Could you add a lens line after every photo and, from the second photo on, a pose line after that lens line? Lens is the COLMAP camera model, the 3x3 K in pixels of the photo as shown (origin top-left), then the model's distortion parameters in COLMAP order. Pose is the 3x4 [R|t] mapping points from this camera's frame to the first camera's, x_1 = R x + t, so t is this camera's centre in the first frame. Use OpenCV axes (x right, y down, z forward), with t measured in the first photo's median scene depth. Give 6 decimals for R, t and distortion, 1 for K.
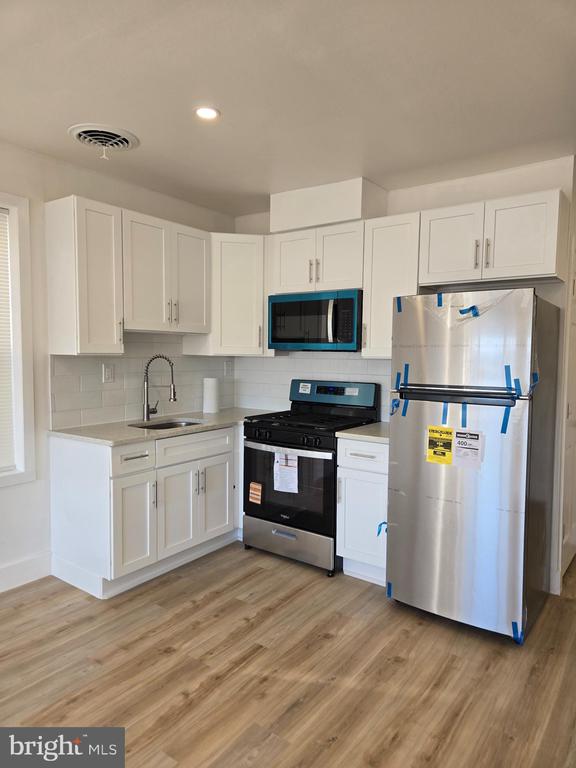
lens RADIAL K [[512.5, 0, 294.5], [0, 512.5, 381.8], [0, 0, 1]] dist [0.049839, -0.025487]
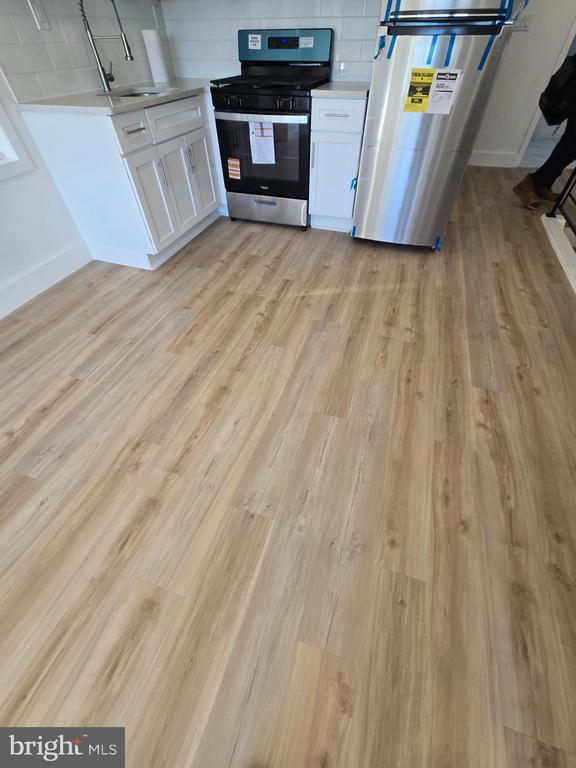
lens RADIAL K [[314.1, 0, 291.5], [0, 314.1, 386.3], [0, 0, 1]] dist [0.006523, -0.001295]
pose [[0.951082, -0.239023, 0.195729, -0.250518], [0.032810, 0.708123, 0.705326, 0.072565], [-0.307190, -0.664401, 0.681326, 0.144551]]
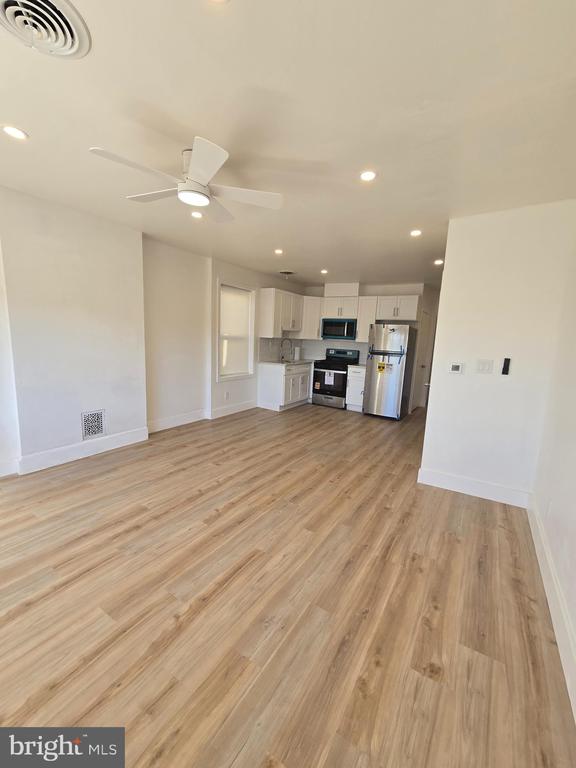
lens RADIAL K [[314.1, 0, 294.1], [0, 314.1, 389.9], [0, 0, 1]] dist [0.006523, -0.001295]
pose [[0.996467, 0.023971, 0.080491, -0.424776], [-0.032867, 0.993267, 0.111090, 0.047268], [-0.077286, -0.113343, 0.990545, -0.975086]]
